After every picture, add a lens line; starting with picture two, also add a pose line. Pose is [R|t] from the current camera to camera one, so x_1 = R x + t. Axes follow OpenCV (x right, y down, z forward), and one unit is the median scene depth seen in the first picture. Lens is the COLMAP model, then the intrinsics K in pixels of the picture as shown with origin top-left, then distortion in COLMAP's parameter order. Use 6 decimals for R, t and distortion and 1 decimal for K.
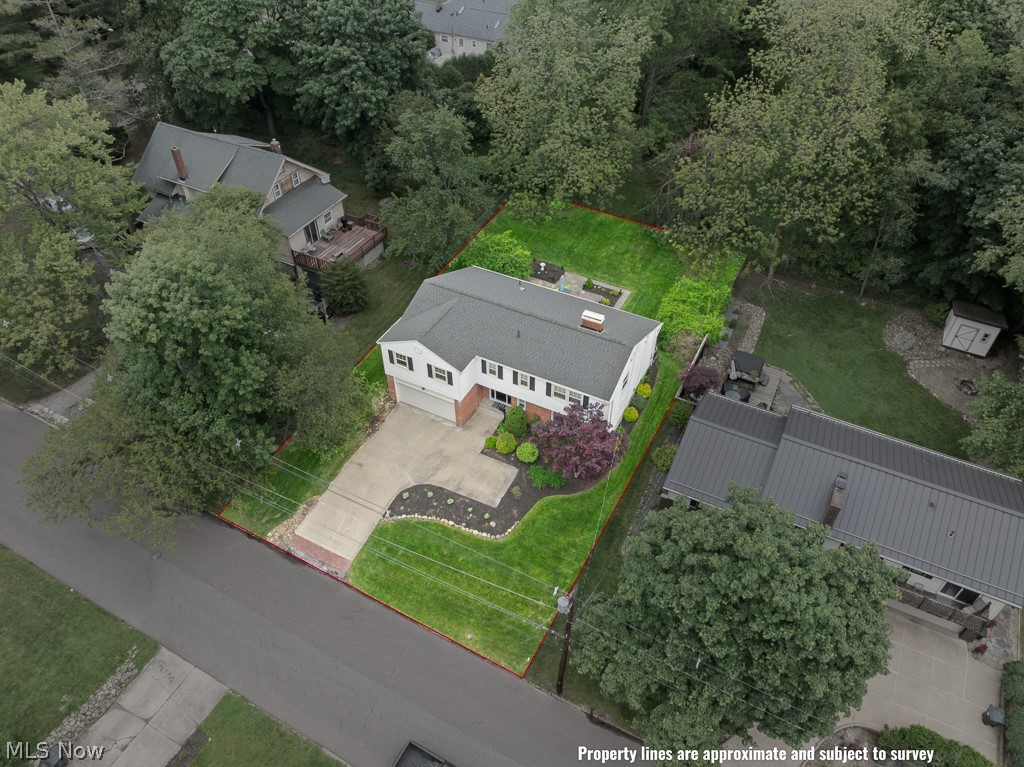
lens RADIAL K [[723.1, 0, 512.0], [0, 723.1, 383.5], [0, 0, 1]] dist [-0.000124, -0.001442]
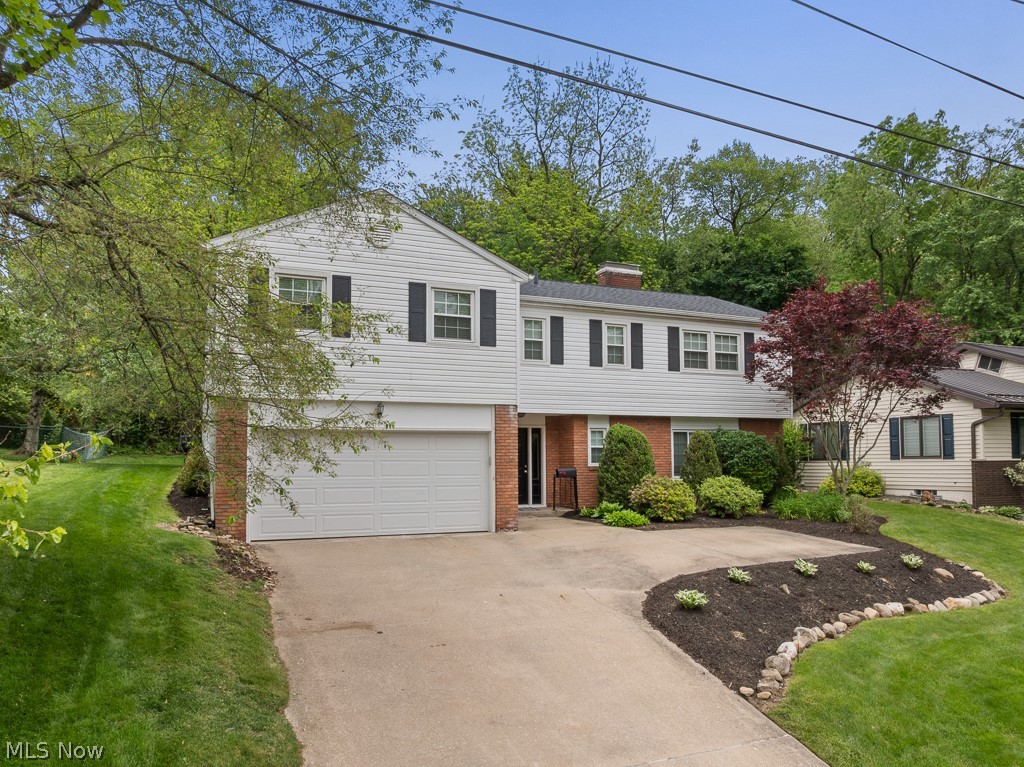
lens RADIAL K [[723.1, 0, 512.0], [0, 723.1, 383.5], [0, 0, 1]] dist [-0.000124, -0.001442]
pose [[0.646272, 0.051820, 0.761346, -0.312210], [0.532432, 0.684101, -0.498520, 0.172645], [-0.546671, 0.727544, 0.414525, 0.861370]]
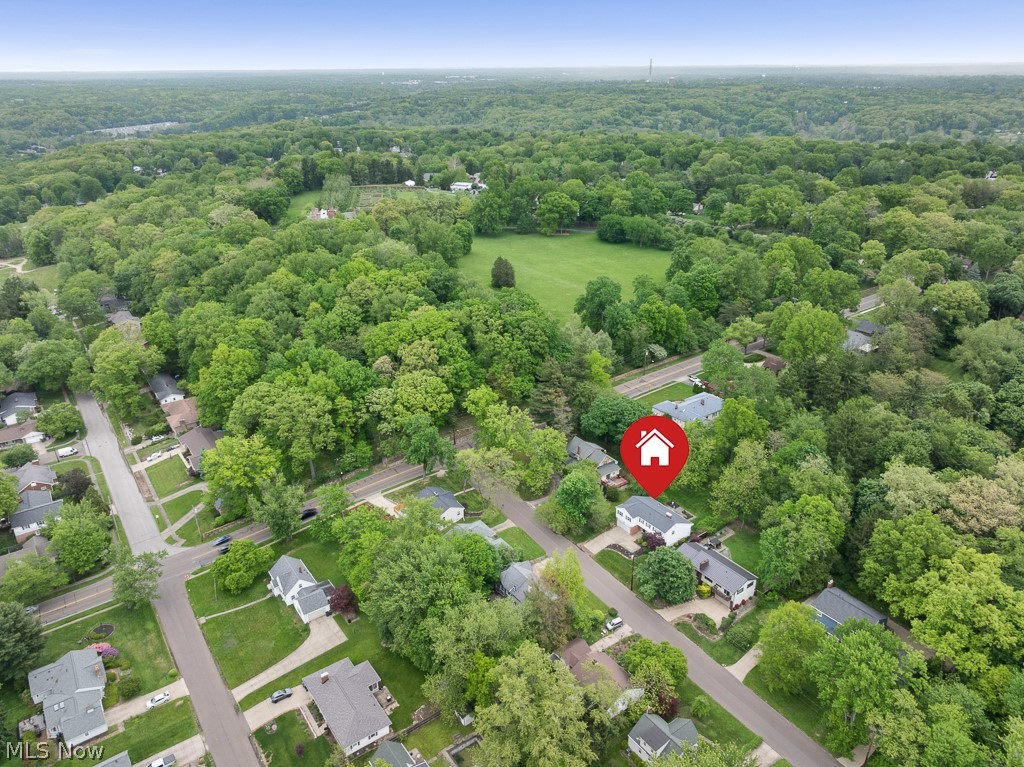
lens RADIAL K [[723.1, 0, 512.0], [0, 723.1, 383.5], [0, 0, 1]] dist [-0.000124, -0.001442]
pose [[0.890221, 0.177797, -0.419398, 0.850139], [-0.306732, 0.914644, -0.263326, 0.540985], [0.336782, 0.363062, 0.868772, -2.883289]]
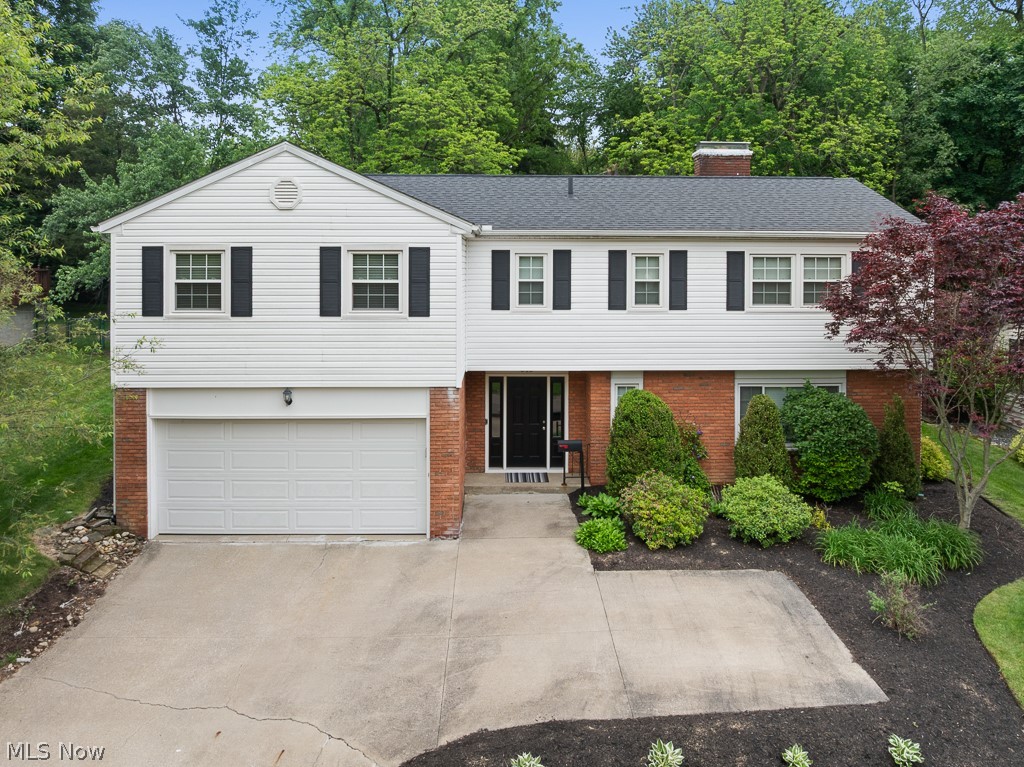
lens RADIAL K [[733.8, 0, 514.5], [0, 733.8, 240.5], [0, 0, 1]] dist [-0.008892, -0.003870]
pose [[0.884587, -0.005921, 0.466338, -0.175079], [0.329994, 0.714530, -0.616888, 0.154103], [-0.329560, 0.699580, 0.634018, 0.788943]]
